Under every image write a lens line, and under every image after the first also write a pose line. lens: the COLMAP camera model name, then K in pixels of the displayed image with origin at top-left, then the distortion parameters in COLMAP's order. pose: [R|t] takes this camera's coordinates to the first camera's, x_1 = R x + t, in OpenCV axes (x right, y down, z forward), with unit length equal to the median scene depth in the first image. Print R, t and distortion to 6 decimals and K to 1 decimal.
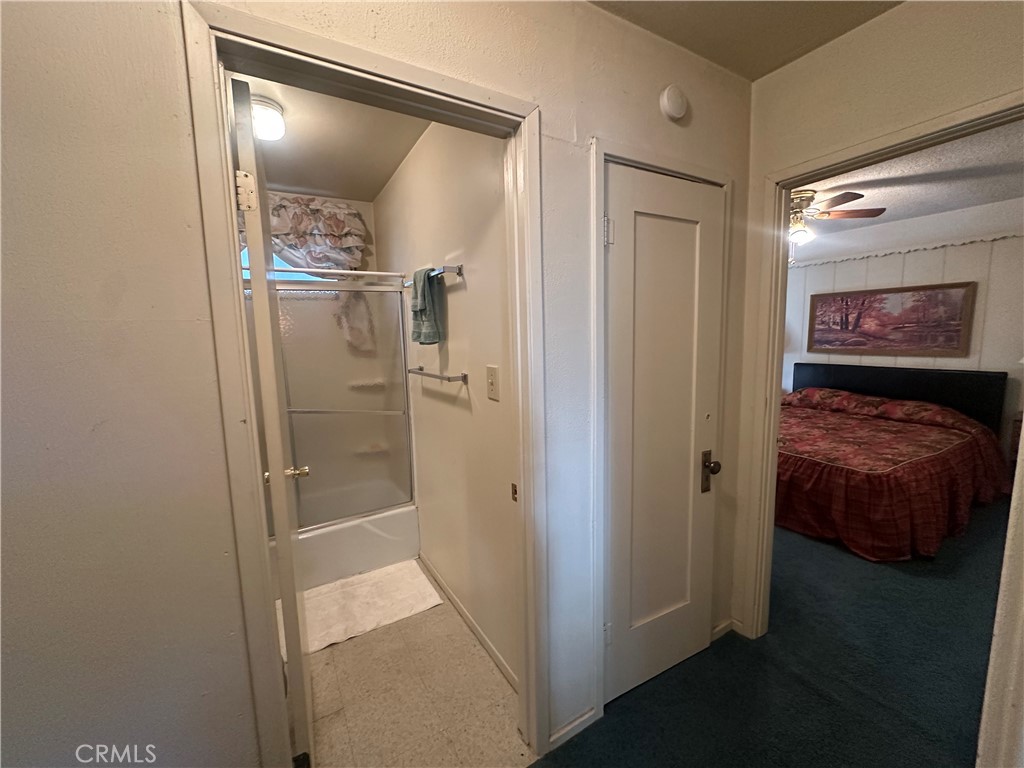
lens RADIAL K [[405.7, 0, 513.5], [0, 405.7, 385.0], [0, 0, 1]] dist [-0.001924, -0.000324]
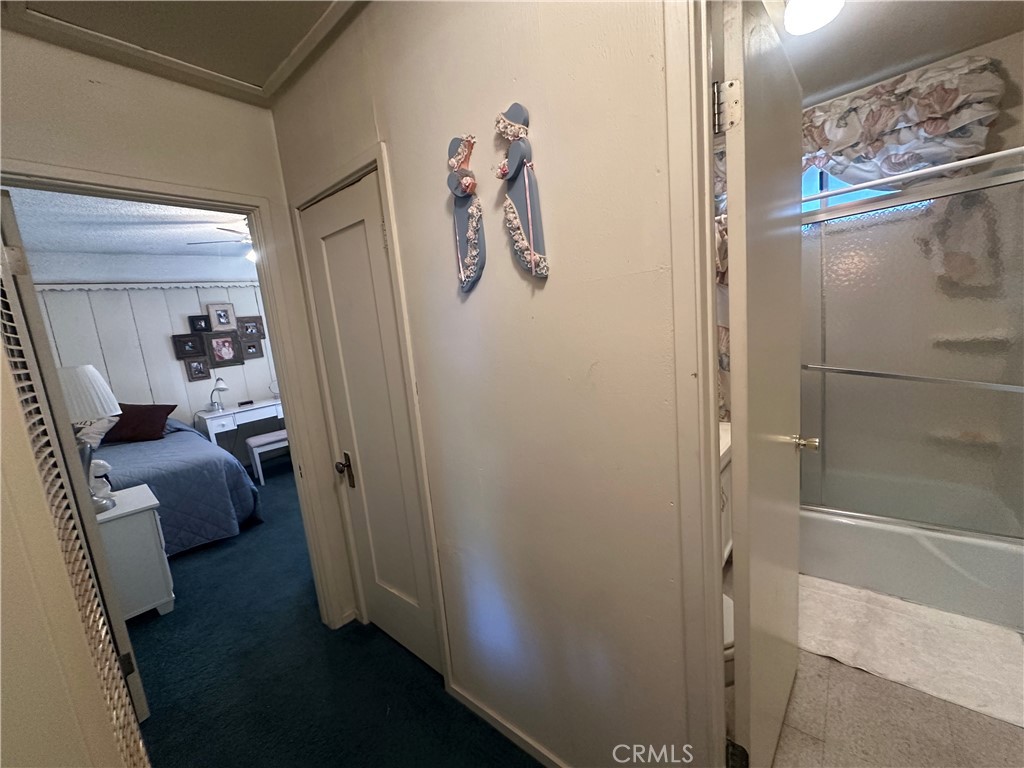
lens RADIAL K [[405.7, 0, 516.2], [0, 405.7, 384.5], [0, 0, 1]] dist [-0.001924, -0.000324]
pose [[0.328137, 0.132814, -0.935247, 0.023377], [-0.021150, 0.990851, 0.133290, -0.001148], [0.944393, -0.023957, 0.327944, 0.105249]]
